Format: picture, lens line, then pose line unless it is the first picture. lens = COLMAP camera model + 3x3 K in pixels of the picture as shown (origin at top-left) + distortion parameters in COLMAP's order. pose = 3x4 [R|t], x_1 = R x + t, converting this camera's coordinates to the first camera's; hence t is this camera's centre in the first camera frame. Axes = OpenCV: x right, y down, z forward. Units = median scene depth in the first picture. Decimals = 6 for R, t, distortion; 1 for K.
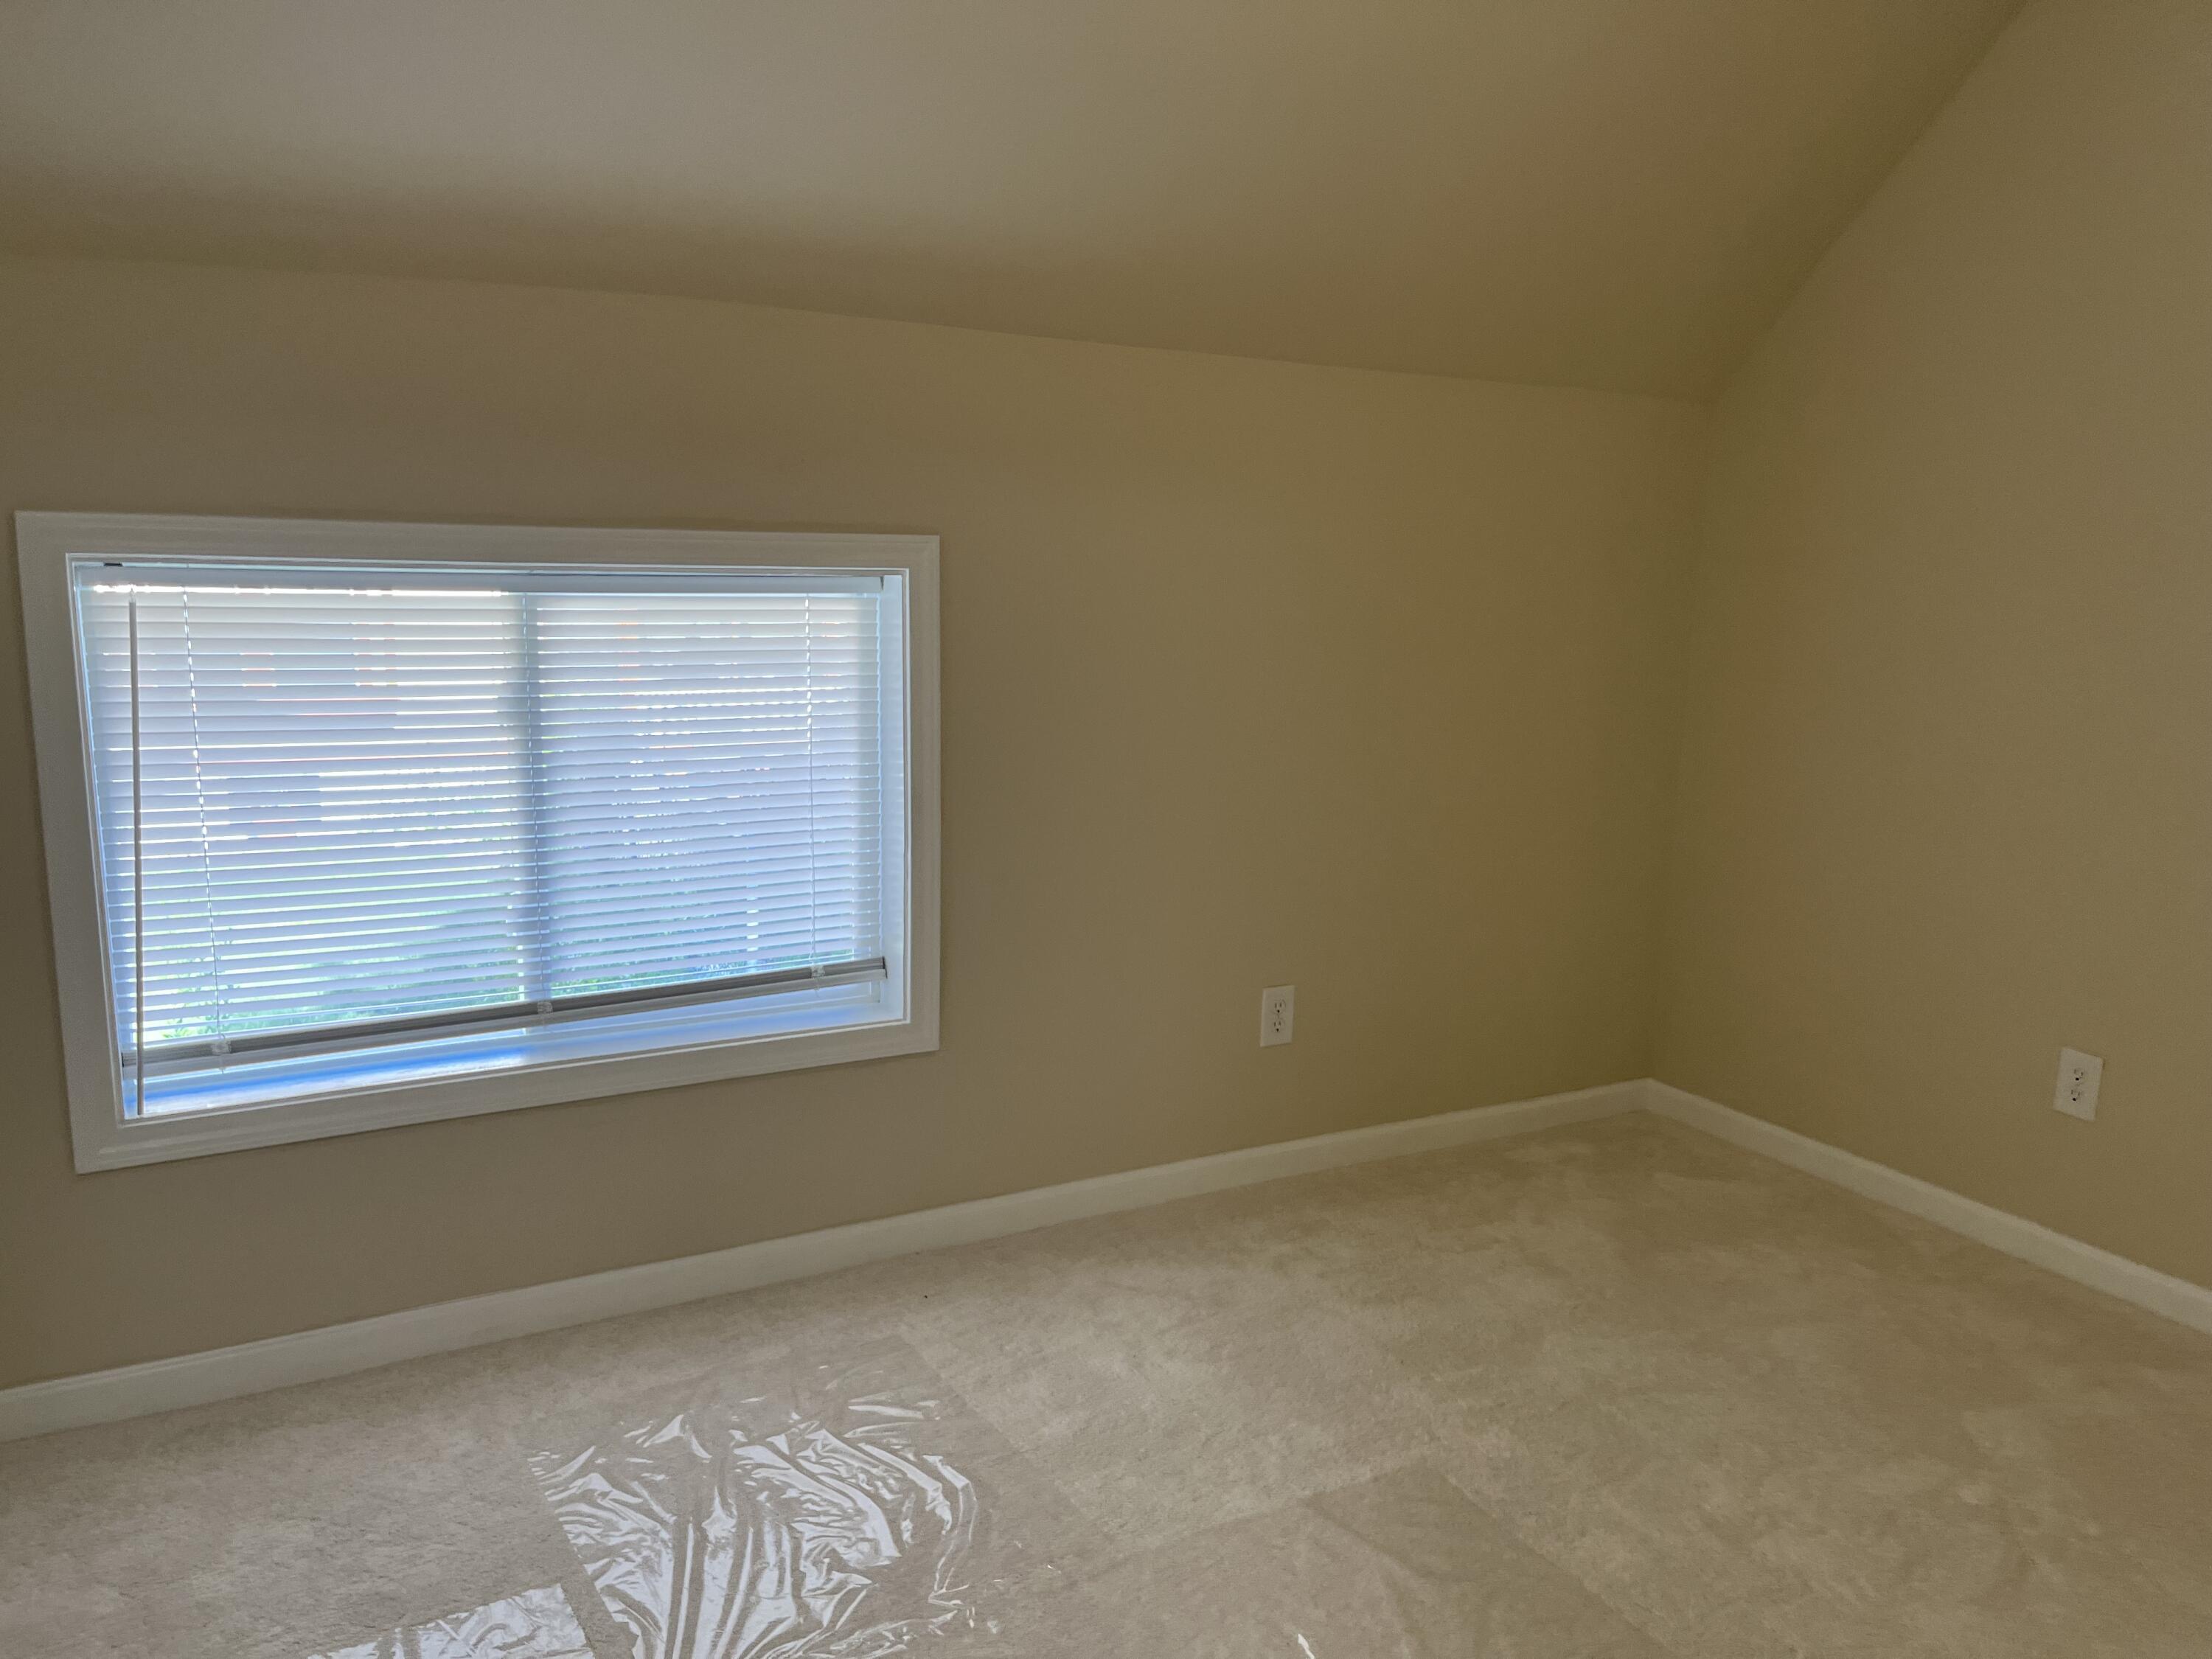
lens RADIAL K [[1728.0, 0, 1099.6], [0, 1728.0, 828.6], [0, 0, 1]] dist [0.037726, -0.056598]
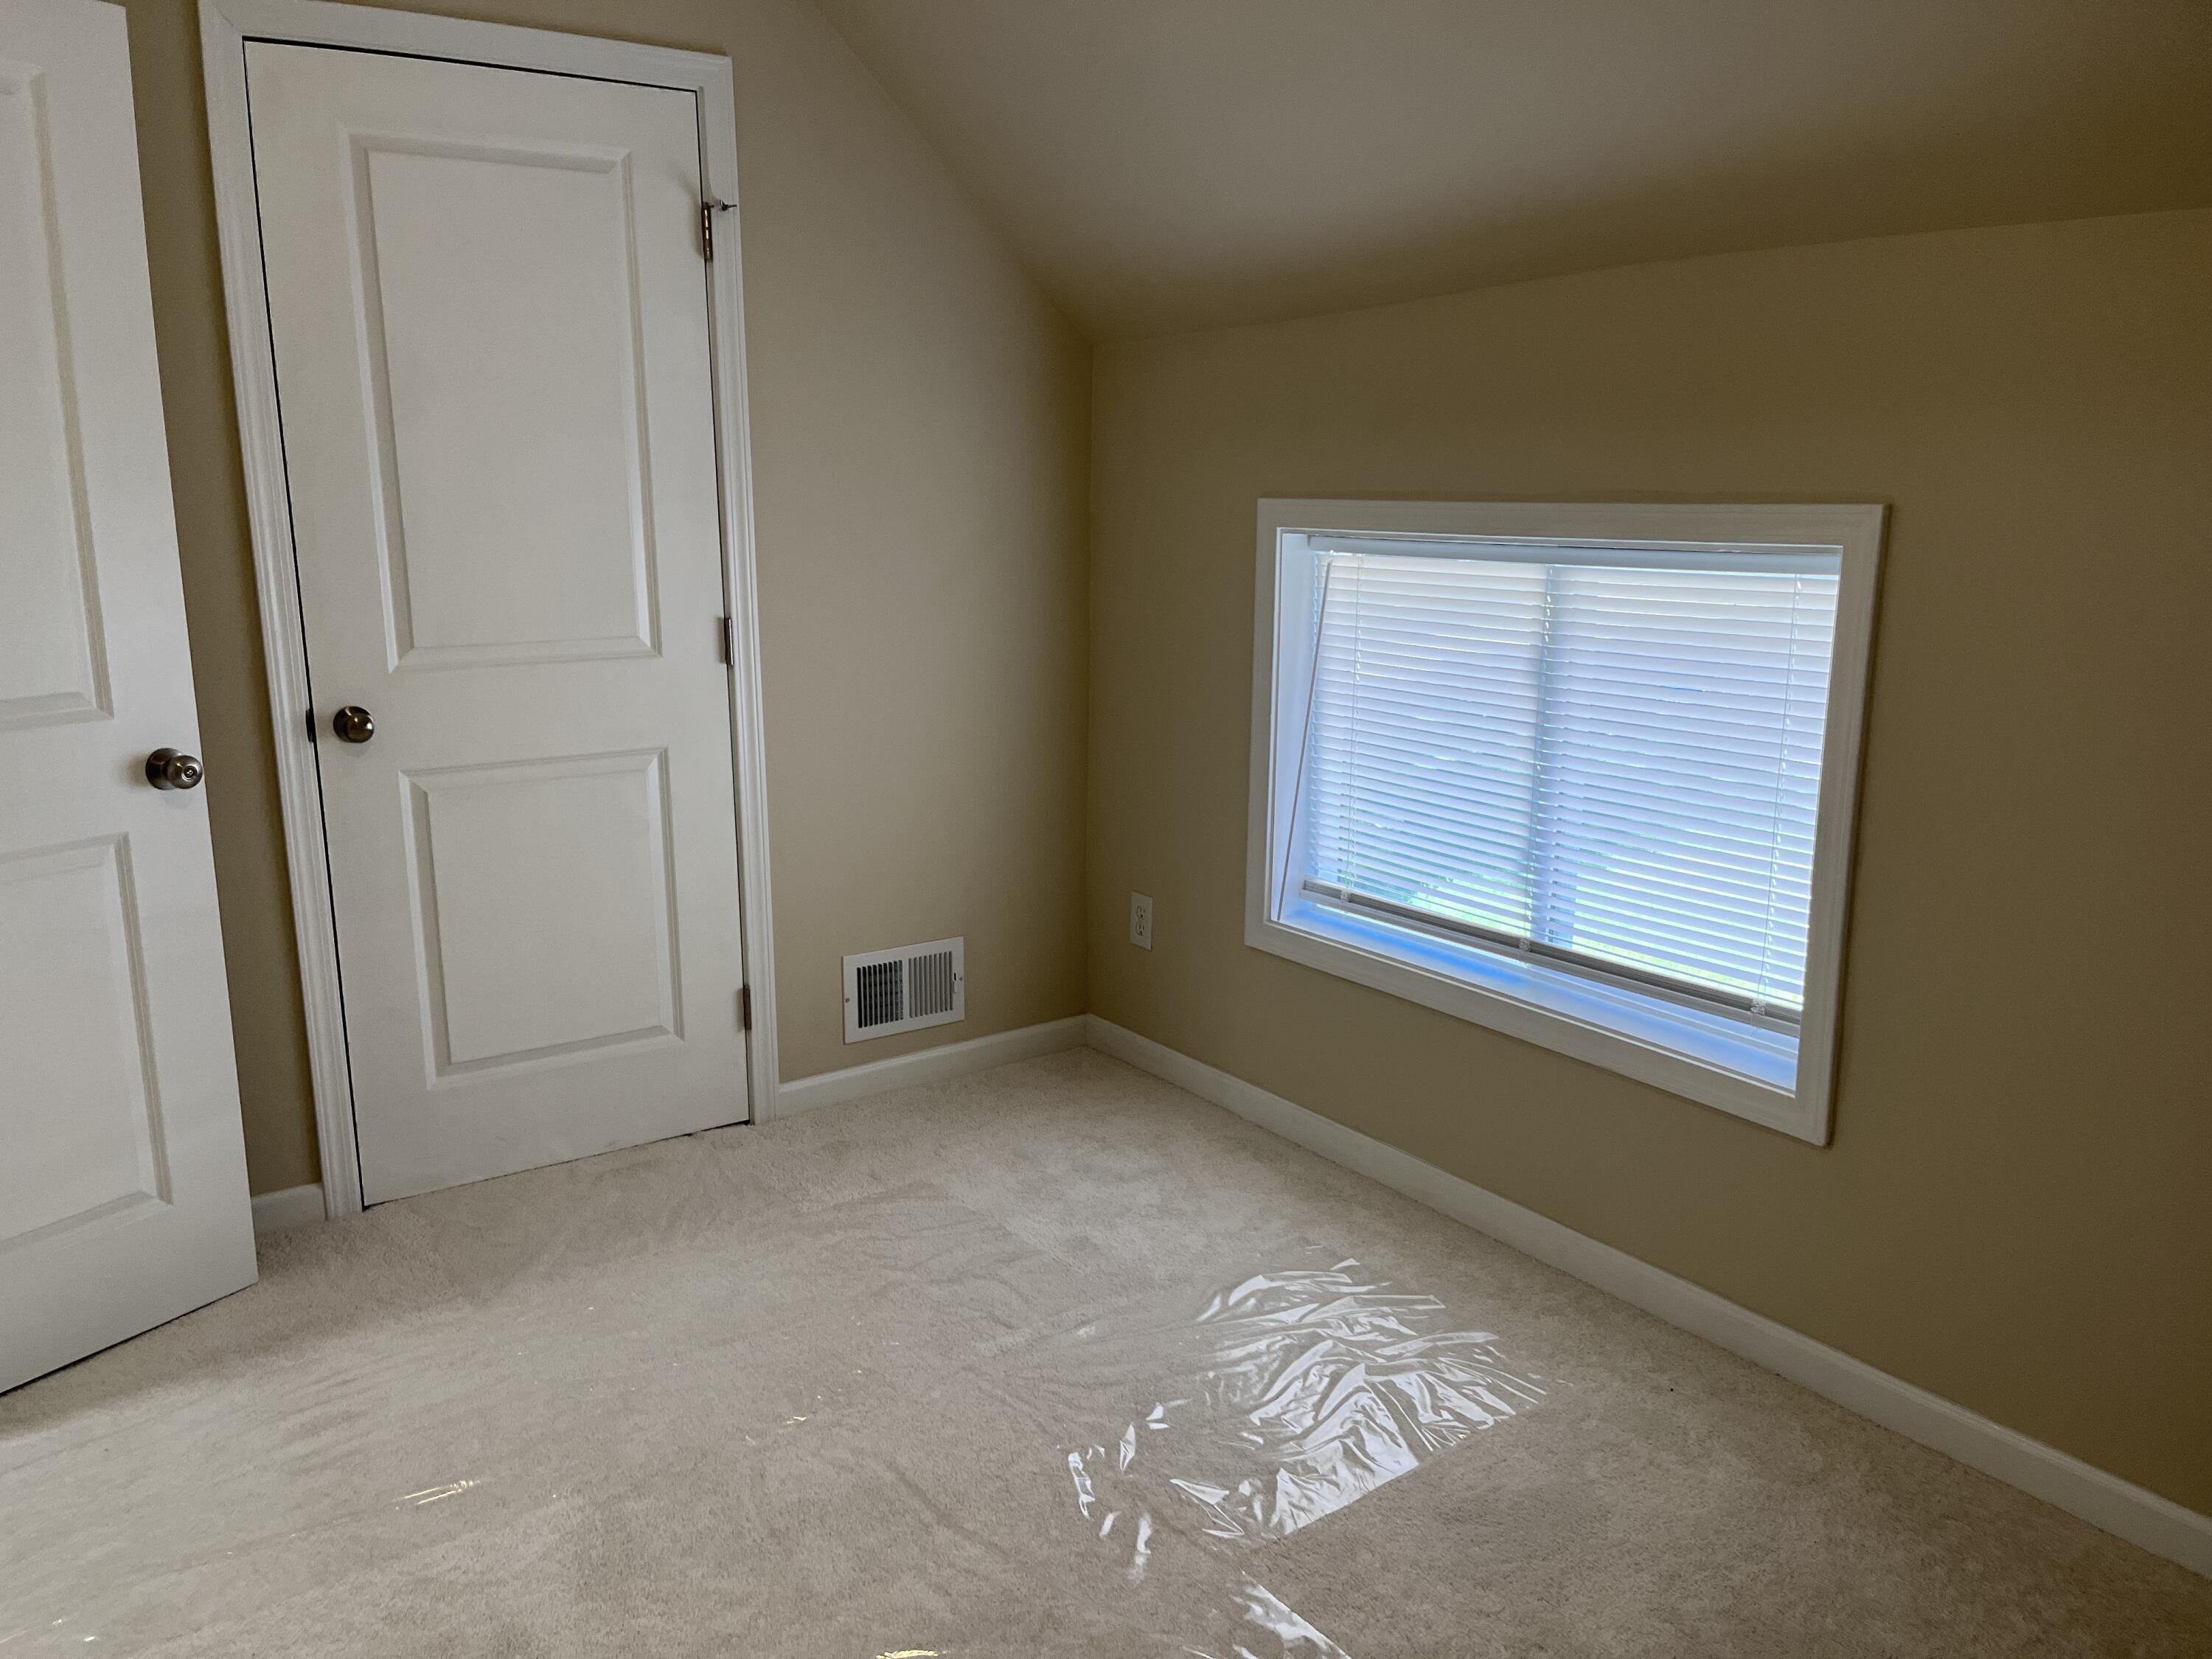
lens RADIAL K [[1728.0, 0, 1099.3], [0, 1728.0, 835.4], [0, 0, 1]] dist [0.037726, -0.056598]
pose [[0.038573, 0.168096, -0.985016, 0.739569], [-0.173934, 0.971831, 0.159035, -0.092129], [0.984001, 0.165194, 0.066724, 0.661337]]
